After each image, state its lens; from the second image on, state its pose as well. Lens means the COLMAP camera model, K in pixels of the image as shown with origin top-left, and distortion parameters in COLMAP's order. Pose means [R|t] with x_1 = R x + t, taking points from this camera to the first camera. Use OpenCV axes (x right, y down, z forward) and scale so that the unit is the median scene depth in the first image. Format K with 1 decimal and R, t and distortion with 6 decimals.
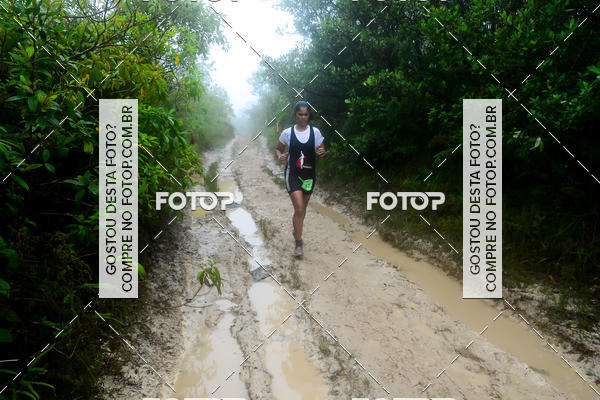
lens RADIAL K [[453.0, 0, 304.2], [0, 453.0, 208.0], [0, 0, 1]] dist [-0.117980, 0.116086]
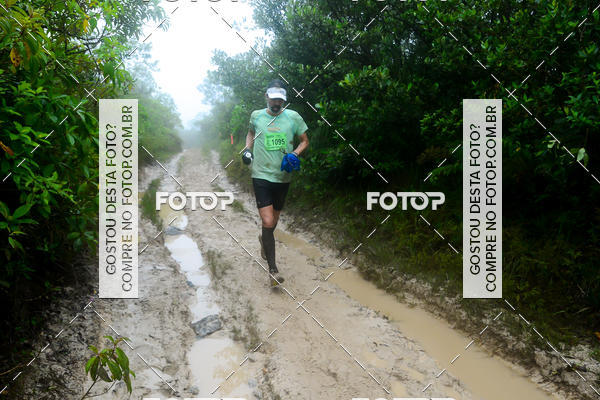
lens RADIAL K [[500.4, 0, 304.0], [0, 500.4, 209.0], [0, 0, 1]] dist [-0.084933, 0.111766]
pose [[0.996215, 0.012031, 0.086092, -0.008699], [-0.007886, 0.998801, -0.048323, -0.009226], [-0.086570, 0.047462, 0.995115, 0.160535]]
